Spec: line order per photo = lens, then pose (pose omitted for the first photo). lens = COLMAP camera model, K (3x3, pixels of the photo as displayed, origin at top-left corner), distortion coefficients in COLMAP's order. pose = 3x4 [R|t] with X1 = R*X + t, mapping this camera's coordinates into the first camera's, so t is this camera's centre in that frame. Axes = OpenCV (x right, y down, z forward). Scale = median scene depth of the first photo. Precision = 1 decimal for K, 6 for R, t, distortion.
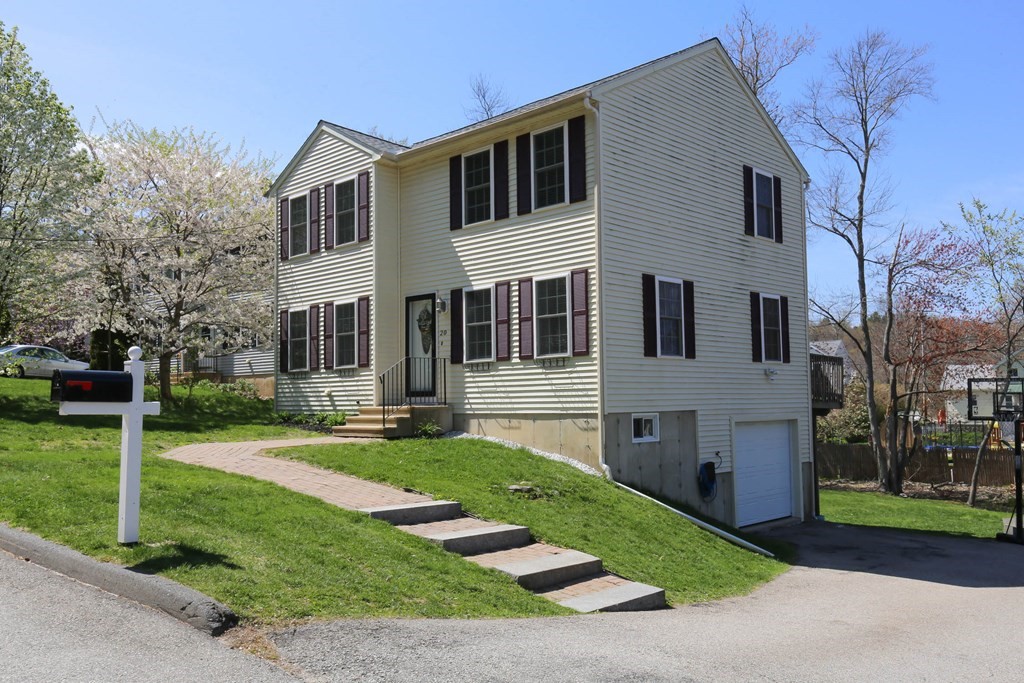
lens RADIAL K [[850.4, 0, 511.8], [0, 850.4, 347.4], [0, 0, 1]] dist [0.036535, -0.036727]
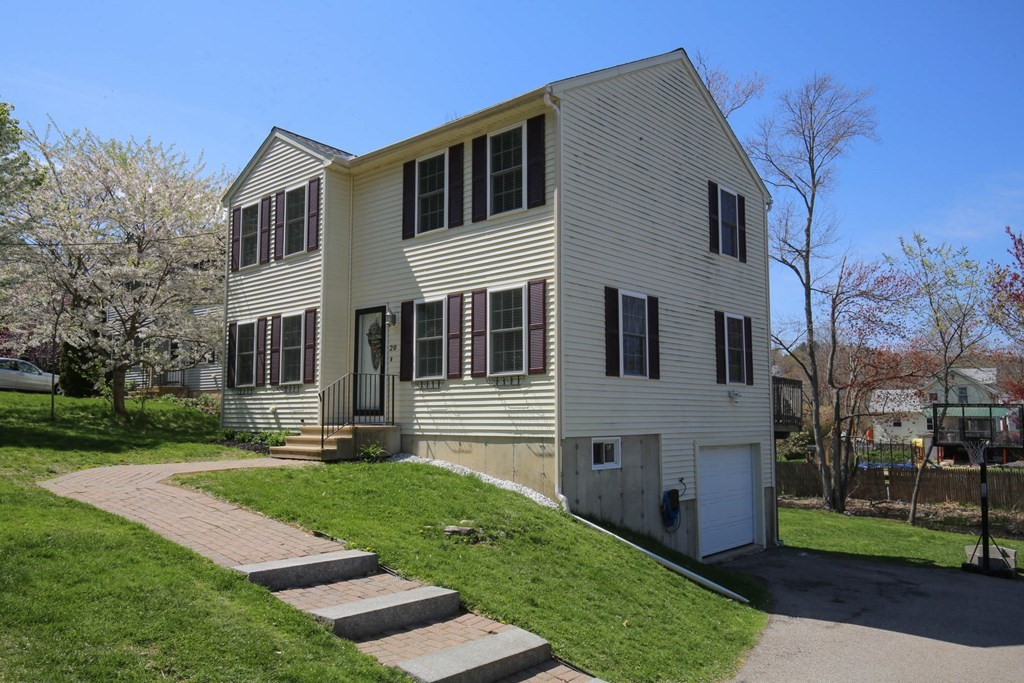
lens RADIAL K [[753.6, 0, 513.4], [0, 753.6, 347.7], [0, 0, 1]] dist [0.008757, 0.002409]
pose [[0.999218, 0.015778, 0.036257, 0.021915], [-0.014763, 0.999496, -0.028089, 0.004016], [-0.036682, 0.027532, 0.998948, 0.161545]]
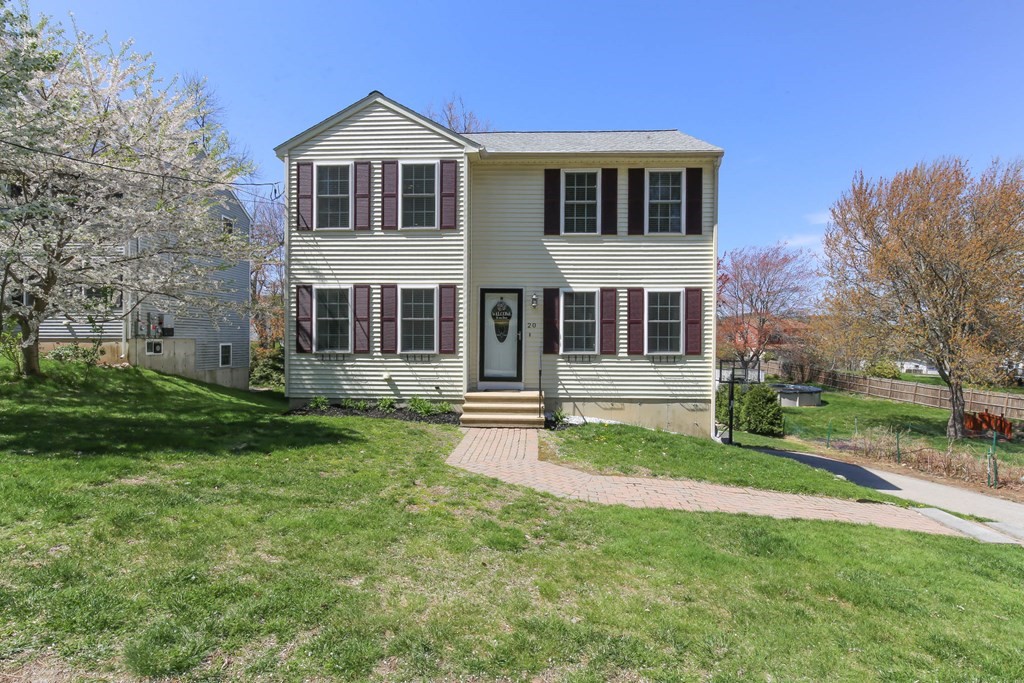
lens RADIAL K [[518.4, 0, 516.1], [0, 518.4, 348.7], [0, 0, 1]] dist [-0.015262, 0.003229]
pose [[0.744675, 0.009099, 0.667366, -0.545747], [-0.059087, 0.996880, 0.052340, -0.021033], [-0.664807, -0.078410, 0.742889, 0.498617]]
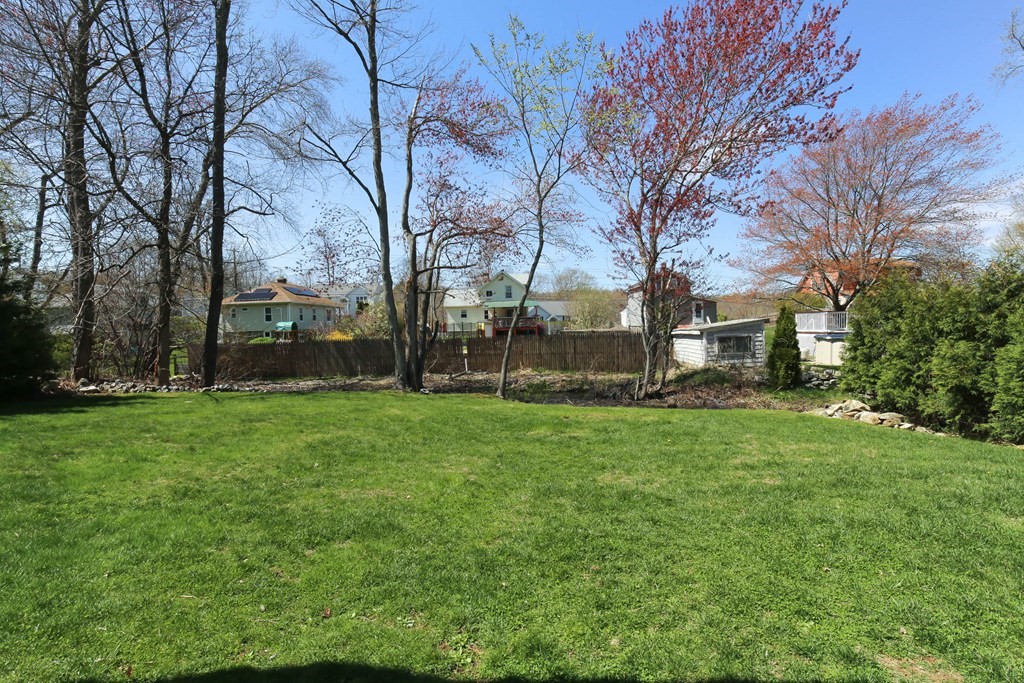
lens RADIAL K [[490.0, 0, 512.0], [0, 490.0, 344.6], [0, 0, 1]] dist [-0.020724, 0.004201]
pose [[0.812761, -0.030685, 0.581789, 0.511066], [-0.018871, 0.996701, 0.078932, 0.181186], [-0.582292, -0.075132, 0.809501, 1.152554]]
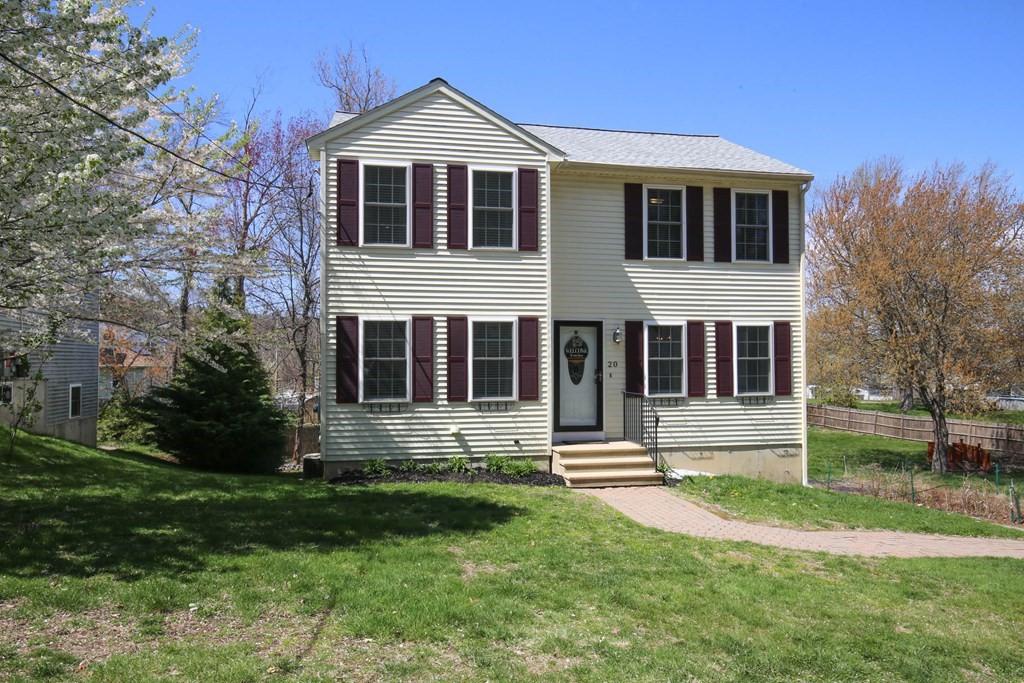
lens RADIAL K [[702.4, 0, 515.3], [0, 702.4, 350.0], [0, 0, 1]] dist [-0.004921, -0.005370]
pose [[0.562706, 0.027894, 0.826186, -0.785661], [-0.057337, 0.998341, 0.005345, -0.030838], [-0.824666, -0.050379, 0.563372, 0.639990]]
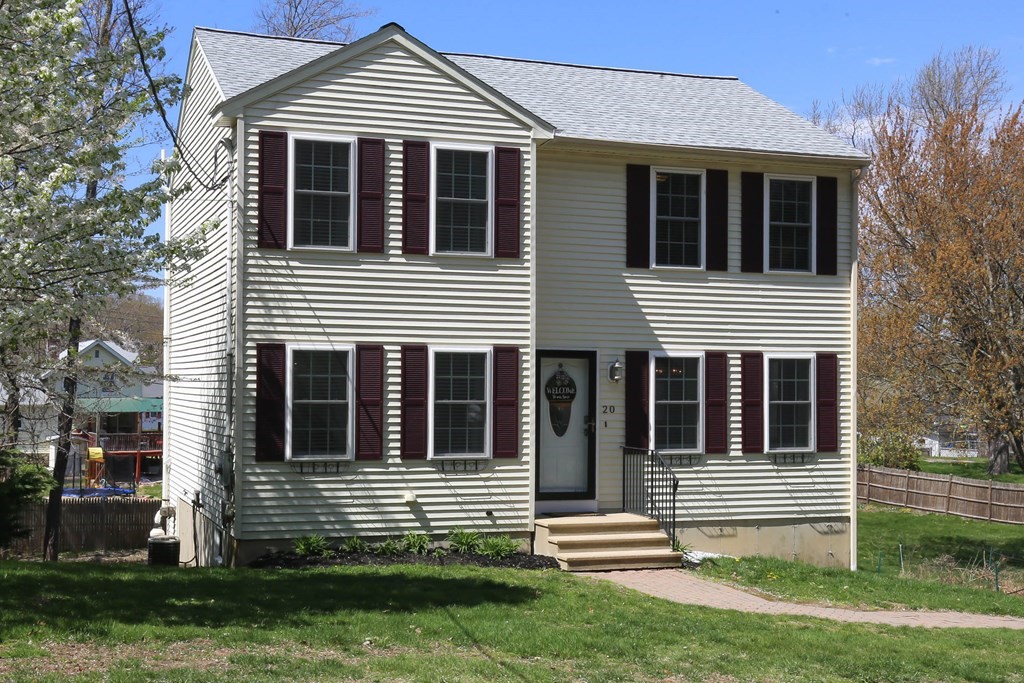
lens RADIAL K [[1342.1, 0, 490.1], [0, 1342.1, 365.1], [0, 0, 1]] dist [0.018125, 0.000000]
pose [[0.438821, 0.030203, 0.898067, -1.115030], [-0.070207, 0.997532, 0.000756, -0.047276], [-0.895828, -0.063382, 0.439858, 0.593548]]
